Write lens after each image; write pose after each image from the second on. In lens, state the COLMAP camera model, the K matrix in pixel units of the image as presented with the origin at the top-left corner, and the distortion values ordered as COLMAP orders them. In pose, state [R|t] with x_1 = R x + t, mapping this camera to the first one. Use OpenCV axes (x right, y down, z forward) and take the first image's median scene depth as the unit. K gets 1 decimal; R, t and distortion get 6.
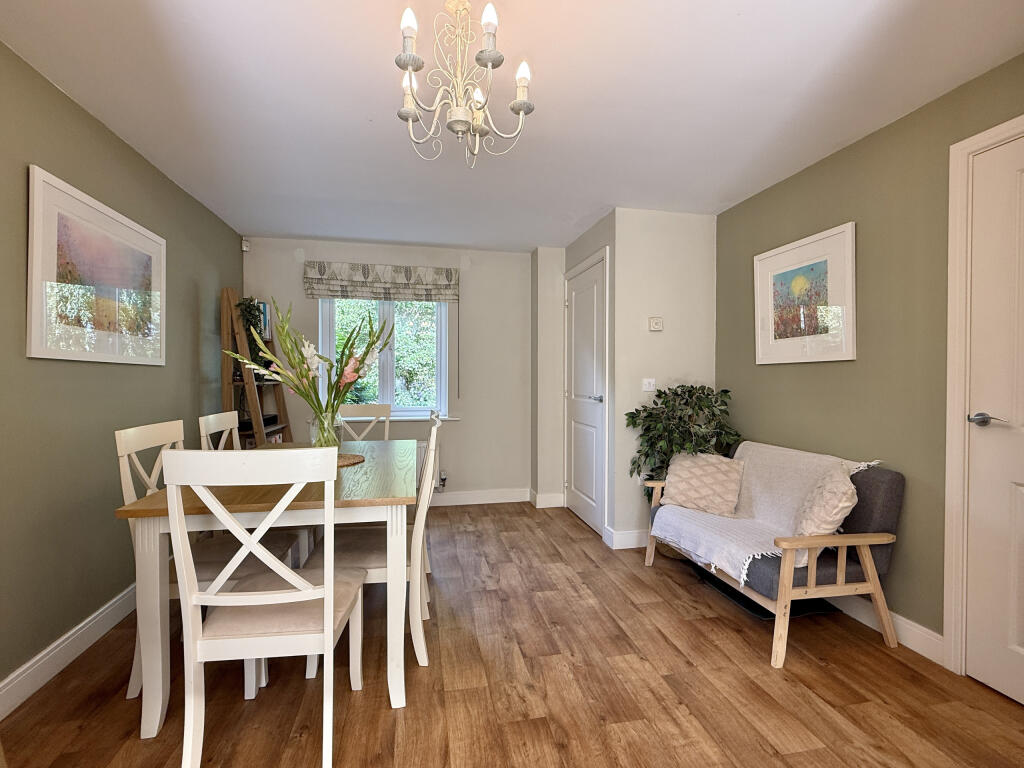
lens RADIAL K [[473.9, 0, 510.0], [0, 473.9, 384.5], [0, 0, 1]] dist [0.001446, 0.000501]
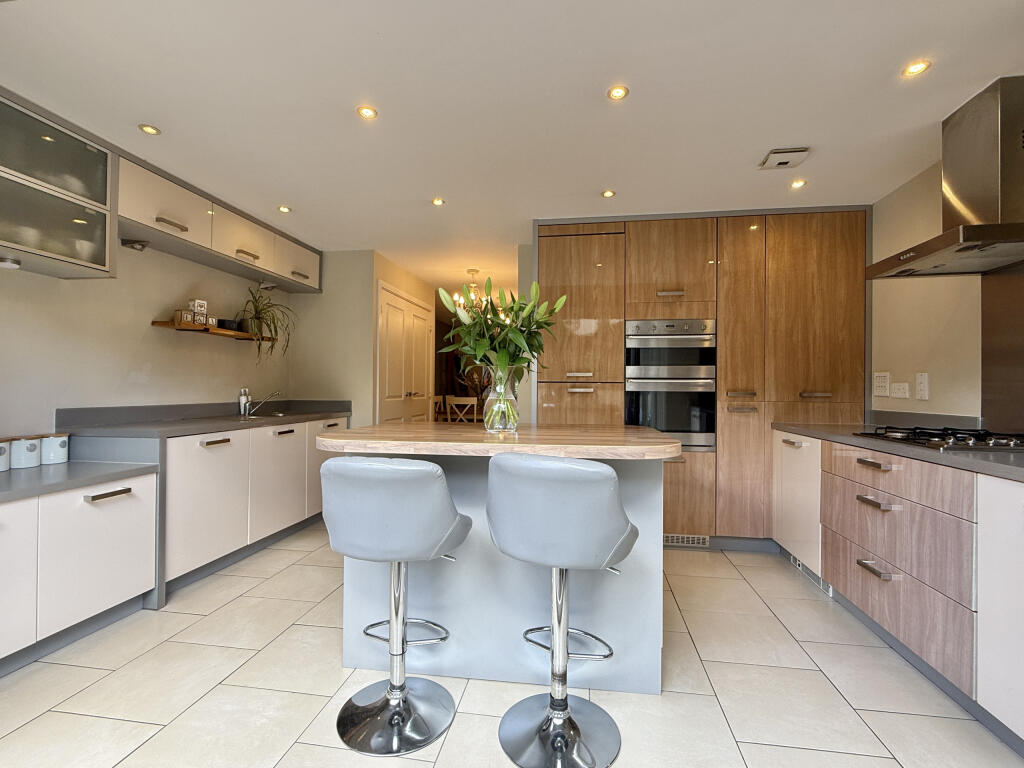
lens RADIAL K [[471.5, 0, 516.1], [0, 471.5, 384.6], [0, 0, 1]] dist [0.000065, -0.000448]
pose [[0.939037, 0.004361, -0.343788, 0.993117], [-0.013317, 0.999631, -0.023696, 0.063395], [0.343558, 0.026830, 0.938748, -2.022494]]
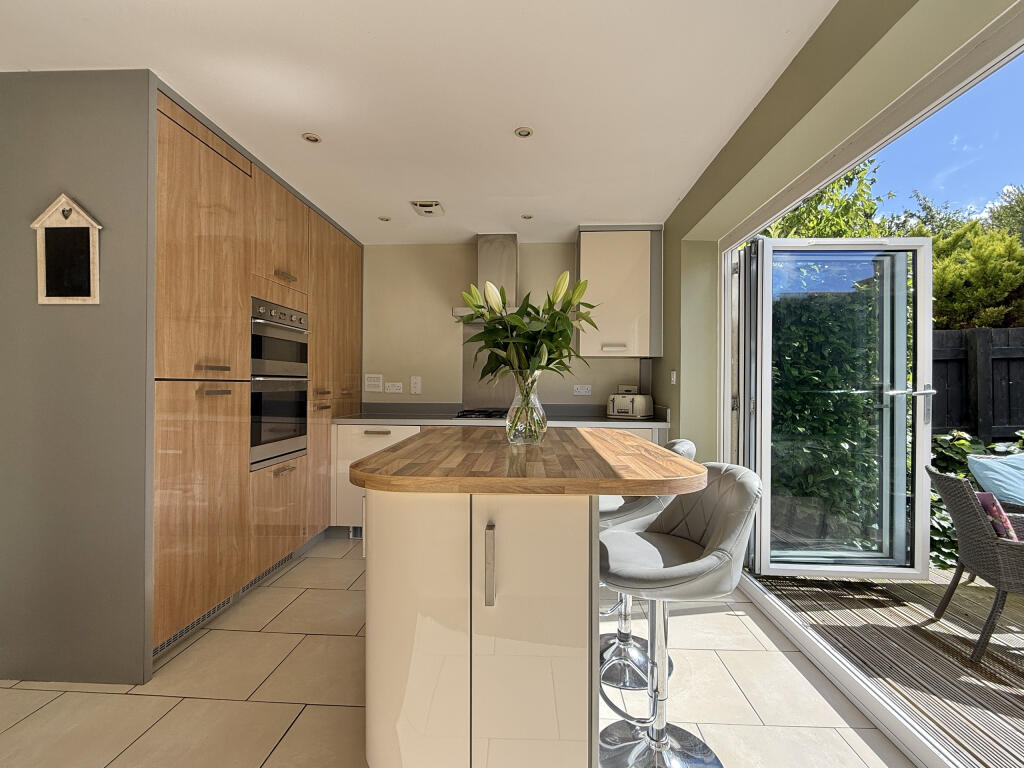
lens RADIAL K [[461.2, 0, 510.1], [0, 461.2, 386.6], [0, 0, 1]] dist [0.000657, 0.000227]
pose [[0.267080, -0.000876, 0.963674, -0.049311], [0.008166, 0.999966, -0.001354, 0.037885], [-0.963640, 0.008231, 0.267078, -1.394509]]
